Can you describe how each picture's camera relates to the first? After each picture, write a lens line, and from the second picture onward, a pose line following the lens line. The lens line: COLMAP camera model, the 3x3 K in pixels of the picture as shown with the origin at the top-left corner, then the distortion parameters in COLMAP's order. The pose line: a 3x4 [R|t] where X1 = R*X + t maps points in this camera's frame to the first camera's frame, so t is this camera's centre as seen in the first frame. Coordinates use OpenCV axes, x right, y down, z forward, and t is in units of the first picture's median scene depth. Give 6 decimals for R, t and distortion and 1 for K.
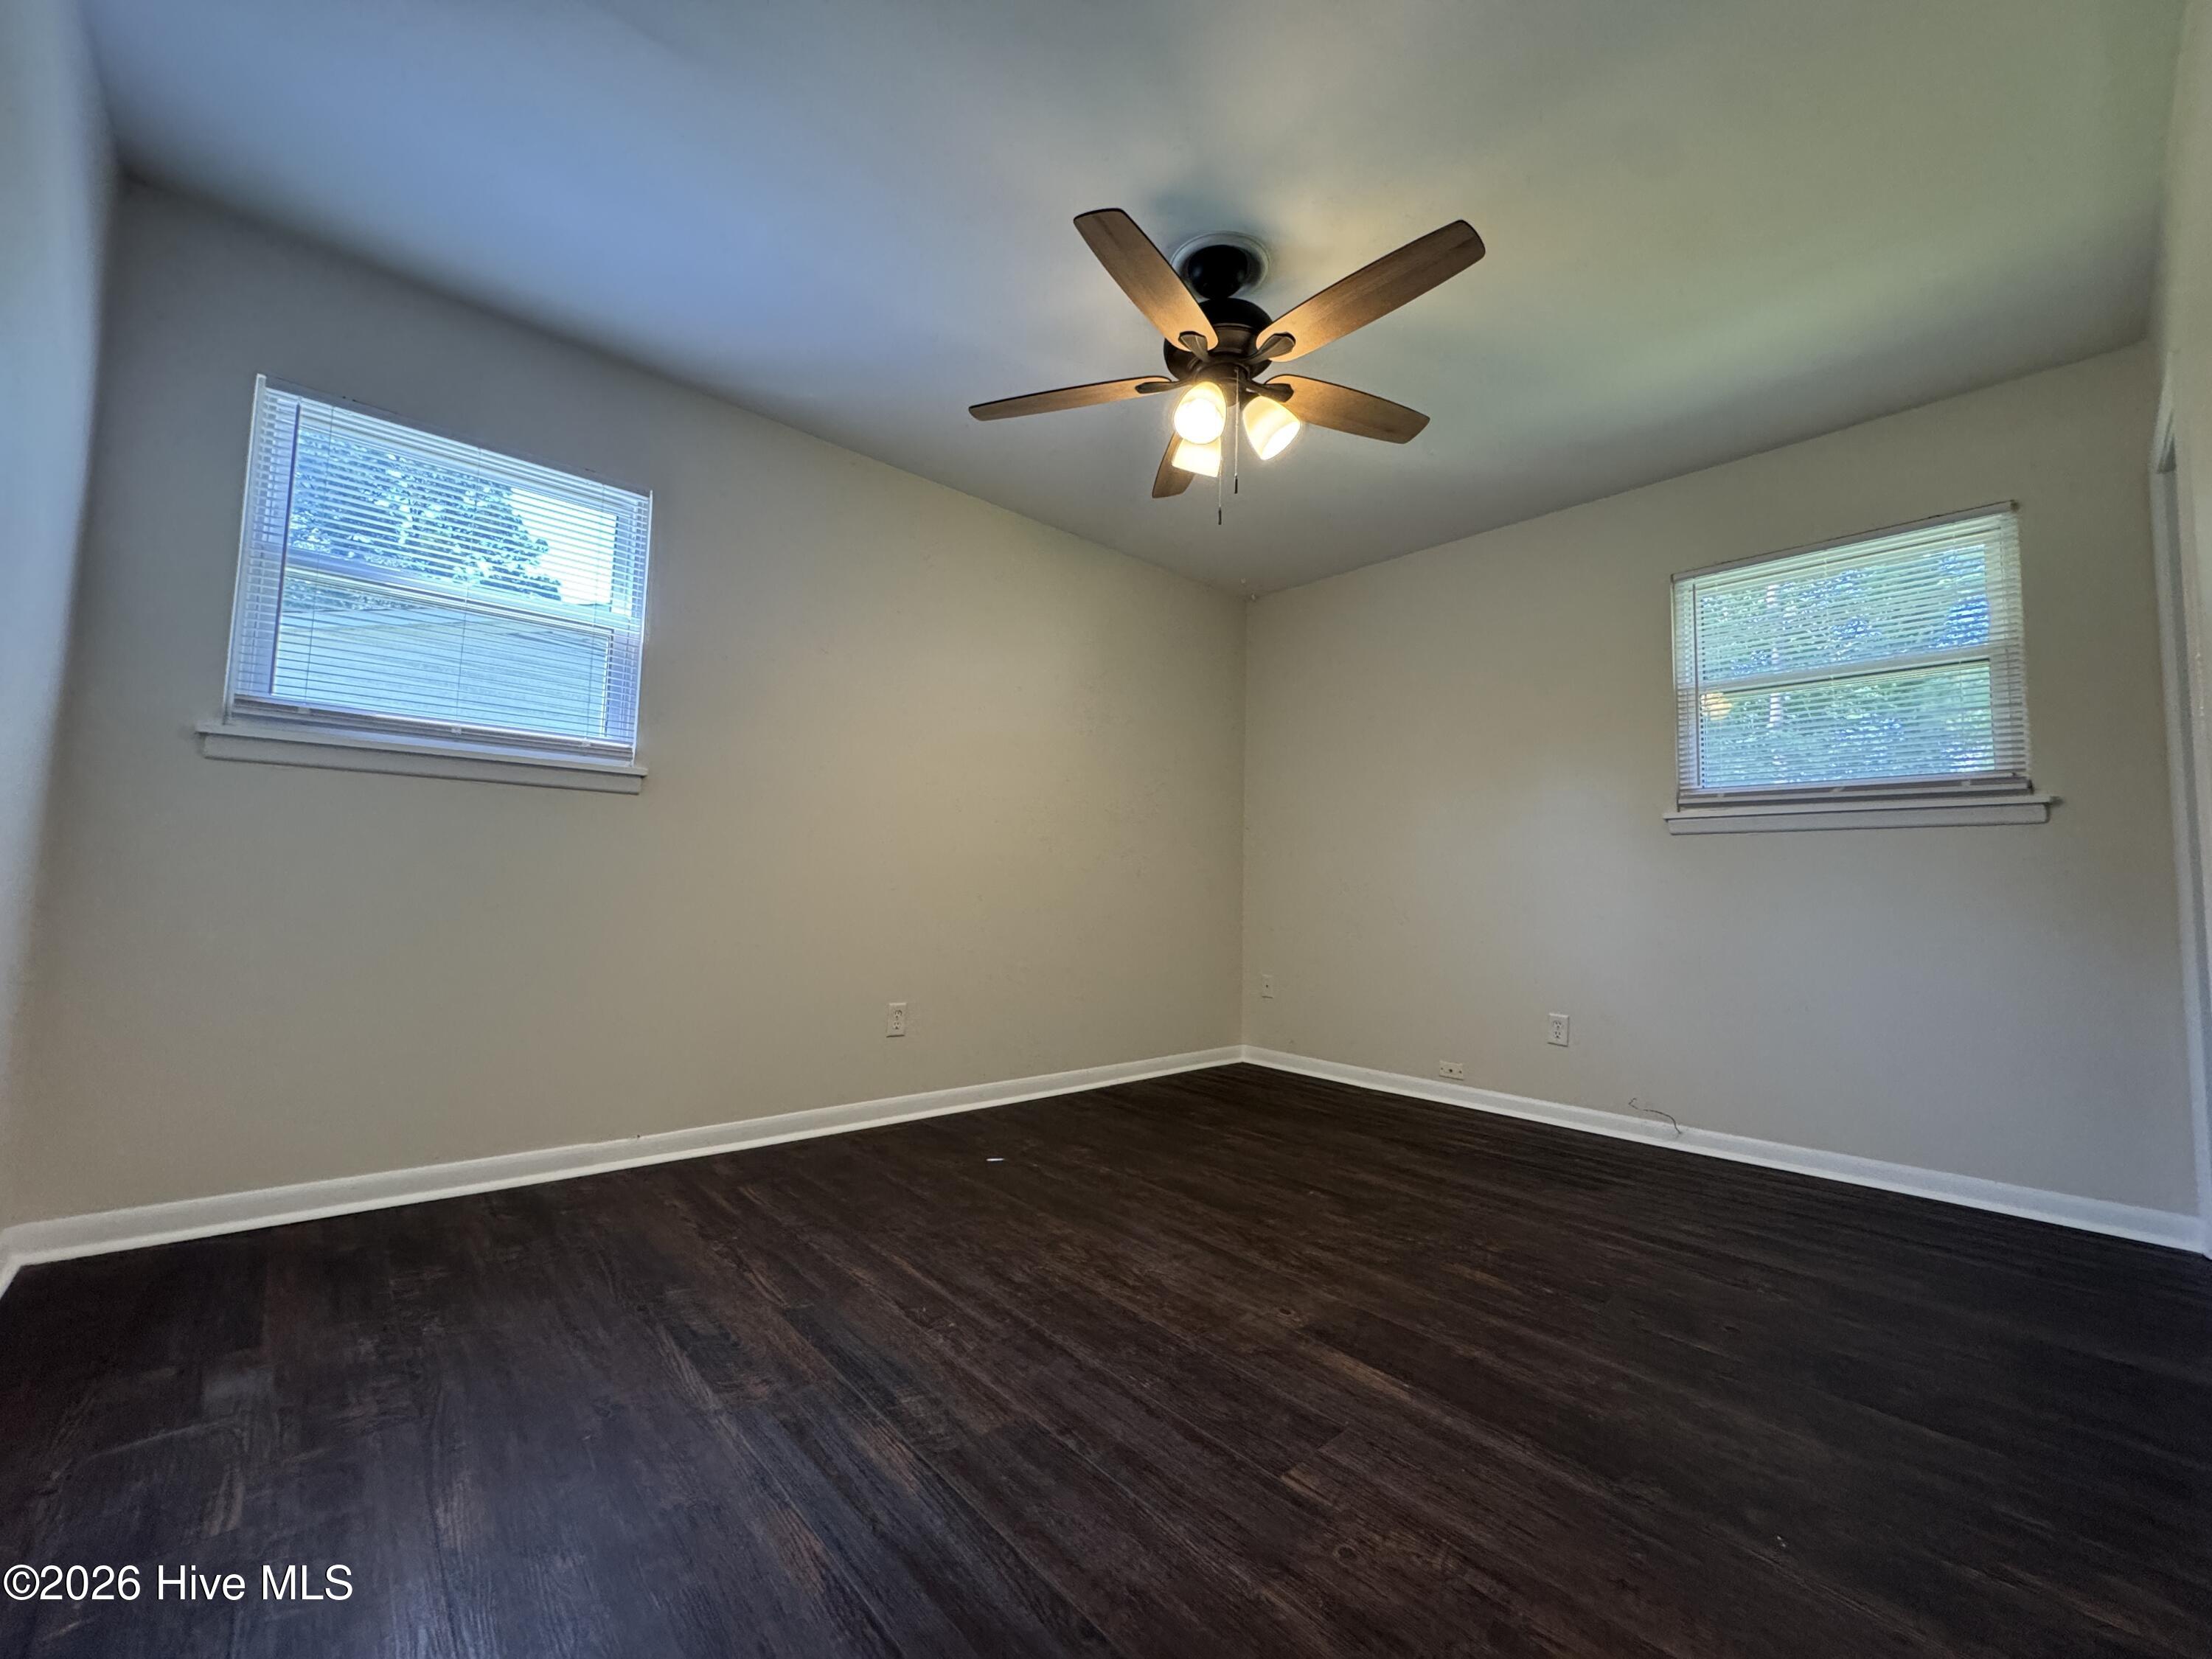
lens RADIAL K [[881.9, 0, 1109.8], [0, 881.9, 819.1], [0, 0, 1]] dist [-0.005823, -0.000190]
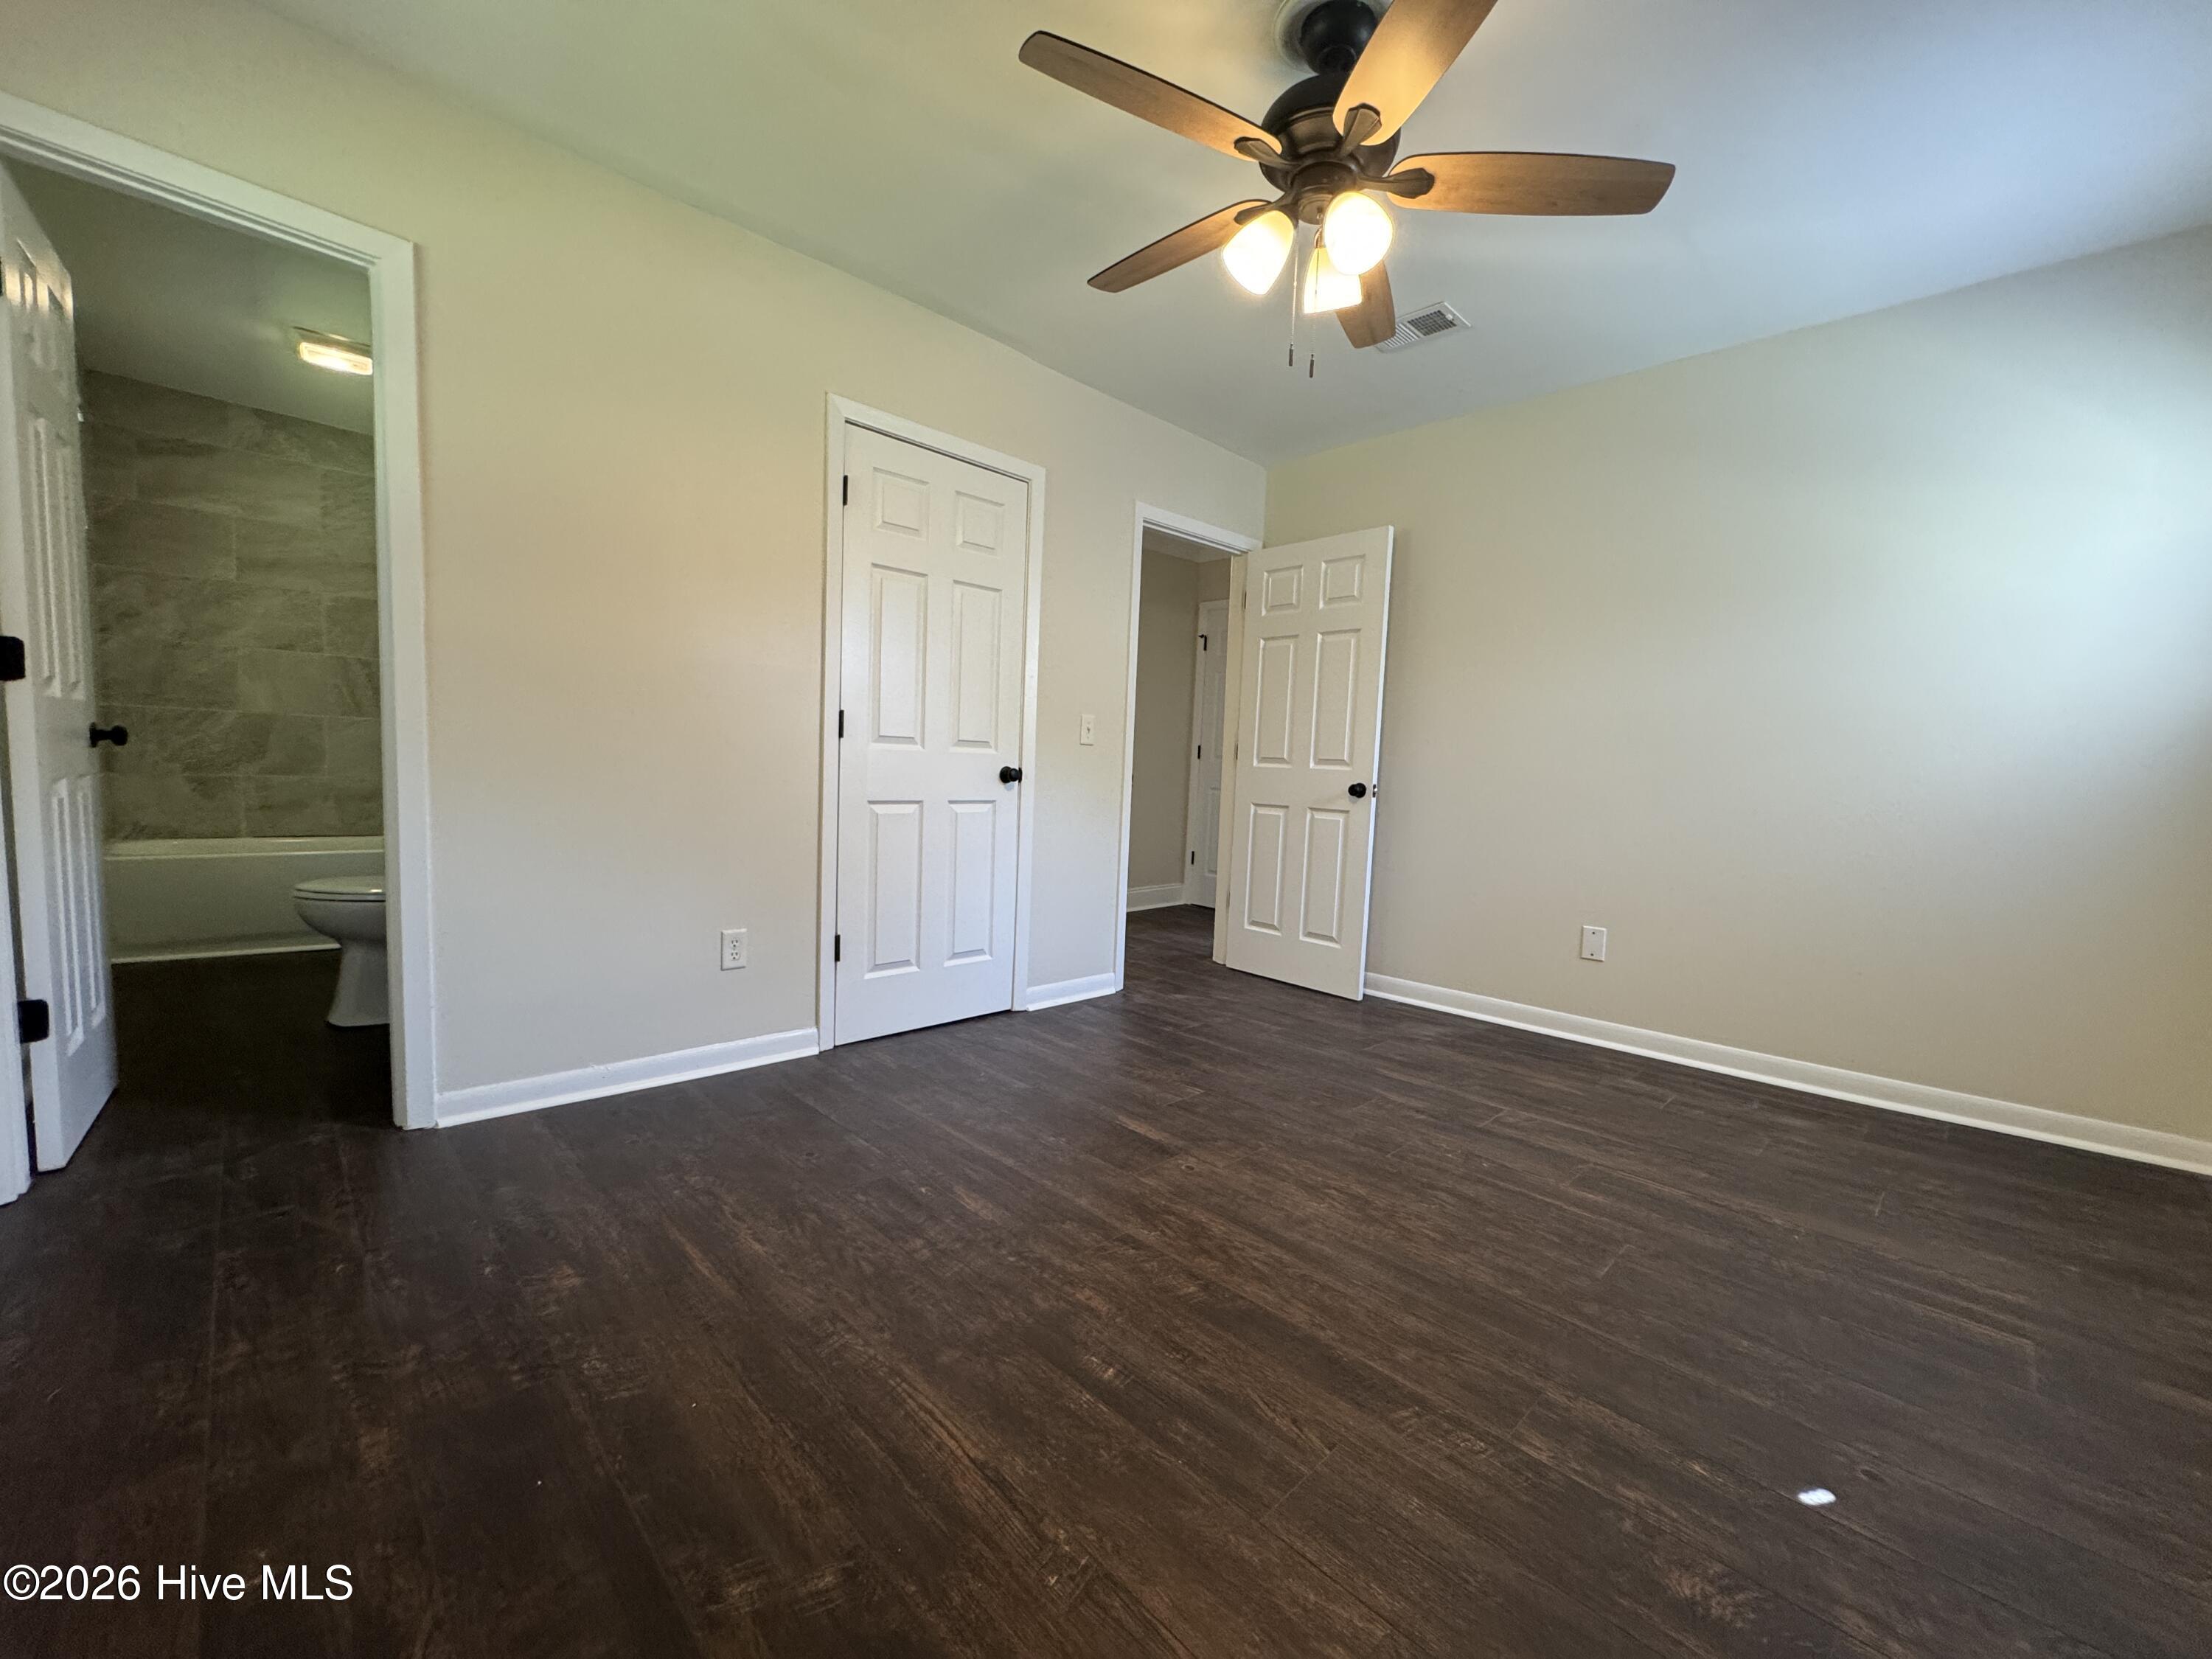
lens RADIAL K [[881.9, 0, 1111.5], [0, 881.9, 837.9], [0, 0, 1]] dist [-0.005823, -0.000190]
pose [[-0.997185, -0.060074, -0.044877, 0.335522], [-0.060179, 0.998187, 0.000987, 0.117313], [0.044736, 0.003684, -0.998992, 1.898383]]
